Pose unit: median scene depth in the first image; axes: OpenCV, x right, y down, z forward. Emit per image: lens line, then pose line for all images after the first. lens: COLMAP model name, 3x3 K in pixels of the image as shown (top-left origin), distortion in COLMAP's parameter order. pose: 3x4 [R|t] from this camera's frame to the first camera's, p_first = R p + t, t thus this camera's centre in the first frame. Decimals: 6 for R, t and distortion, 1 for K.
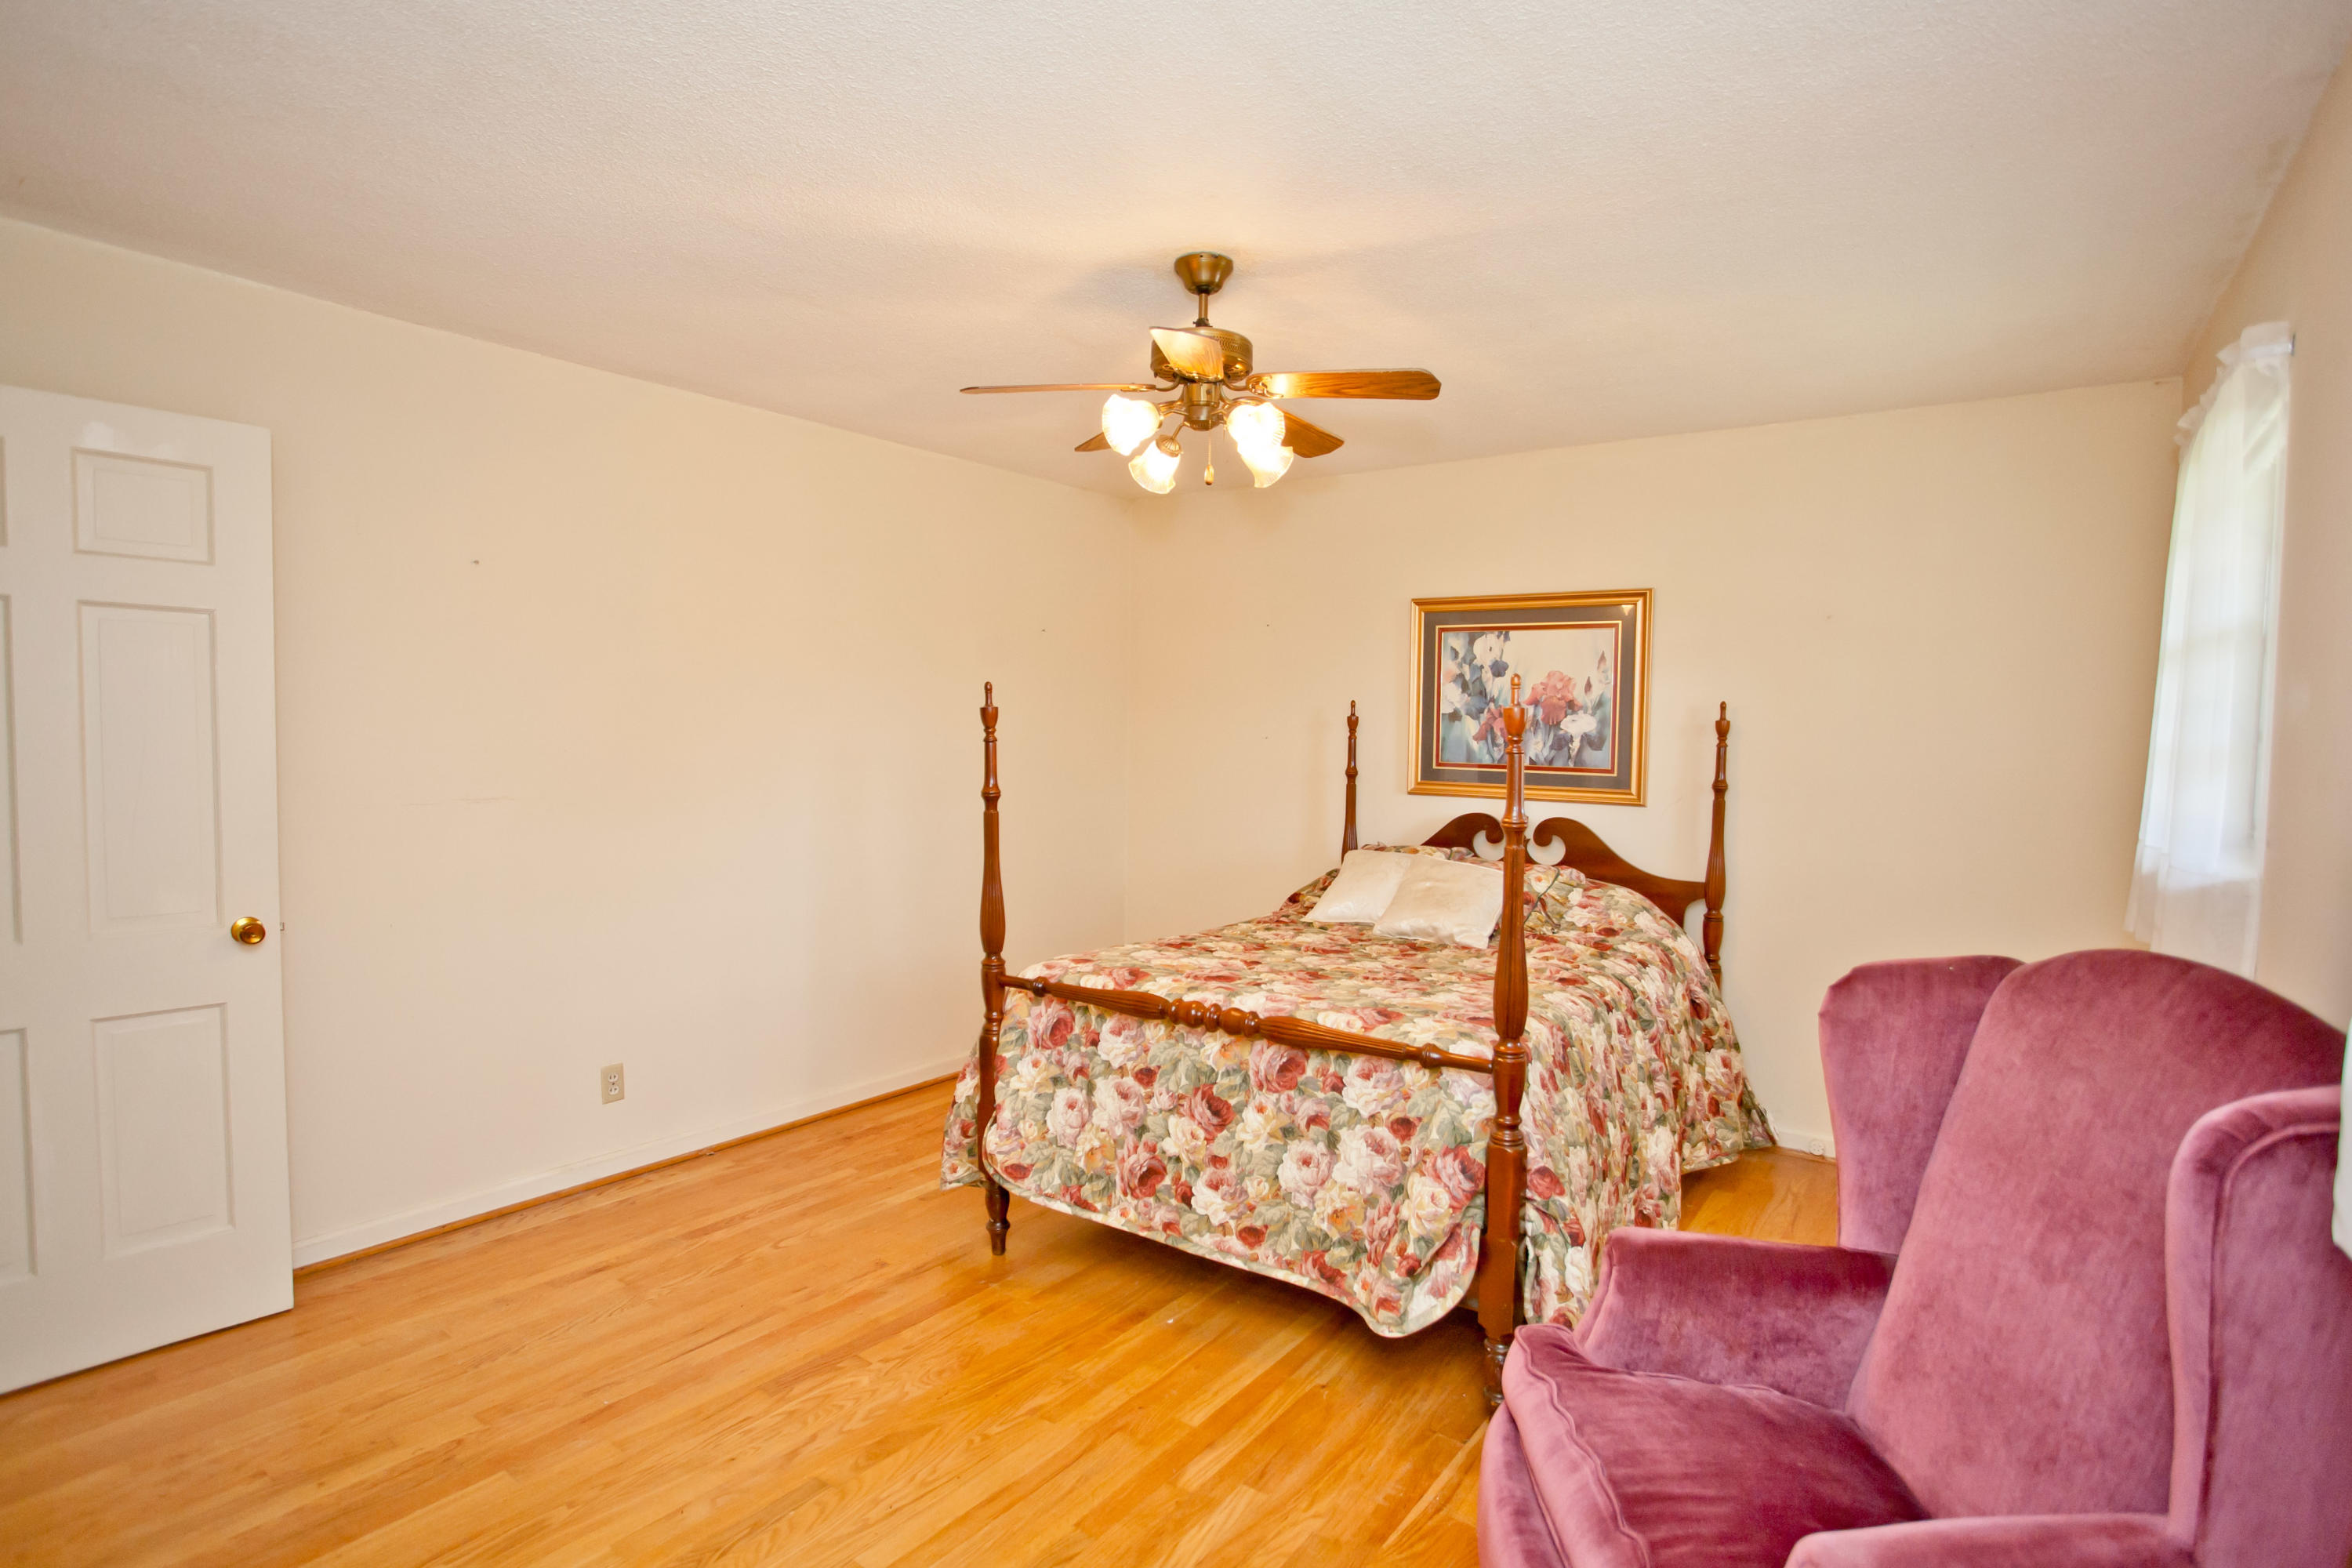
lens RADIAL K [[1200.9, 0, 1176.0], [0, 1200.9, 784.0], [0, 0, 1]] dist [-0.003814, -0.000065]
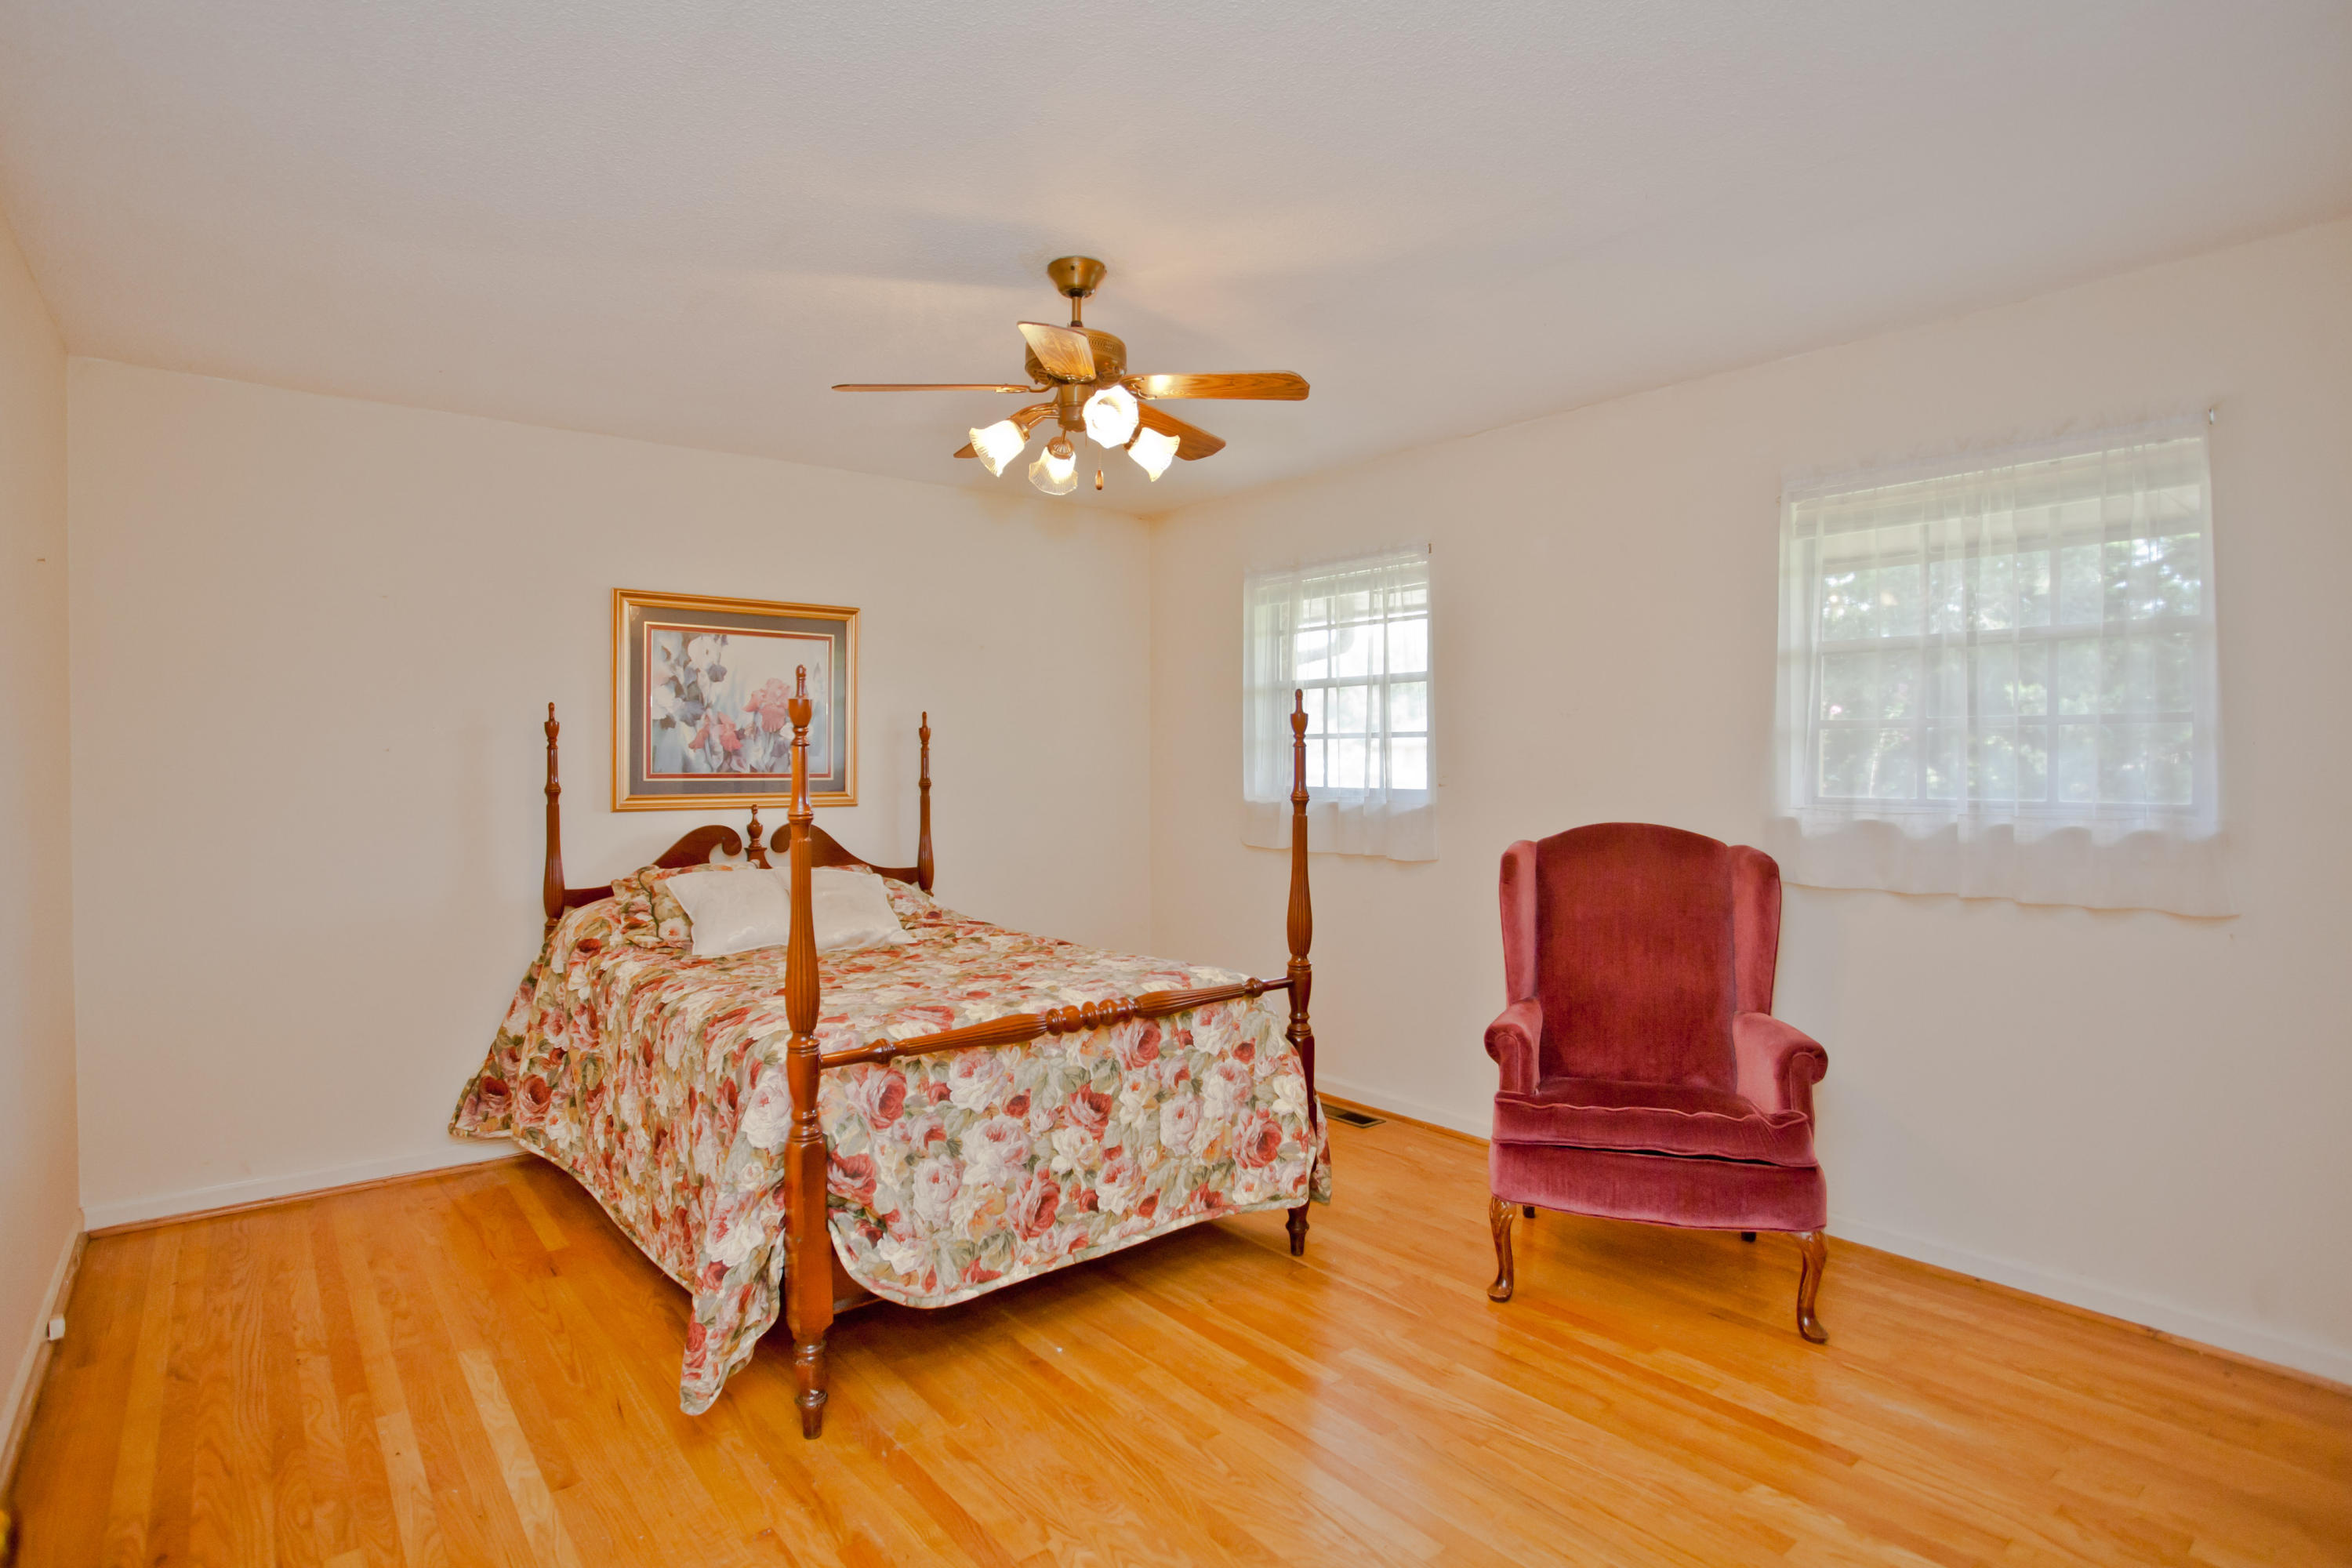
lens RADIAL K [[1196.8, 0, 1179.1], [0, 1196.8, 769.2], [0, 0, 1]] dist [0.003220, 0.000194]
pose [[0.272193, -0.027716, 0.961843, -0.881454], [0.054070, 0.998446, 0.013469, -0.020623], [-0.960722, 0.048340, 0.273269, 0.625771]]
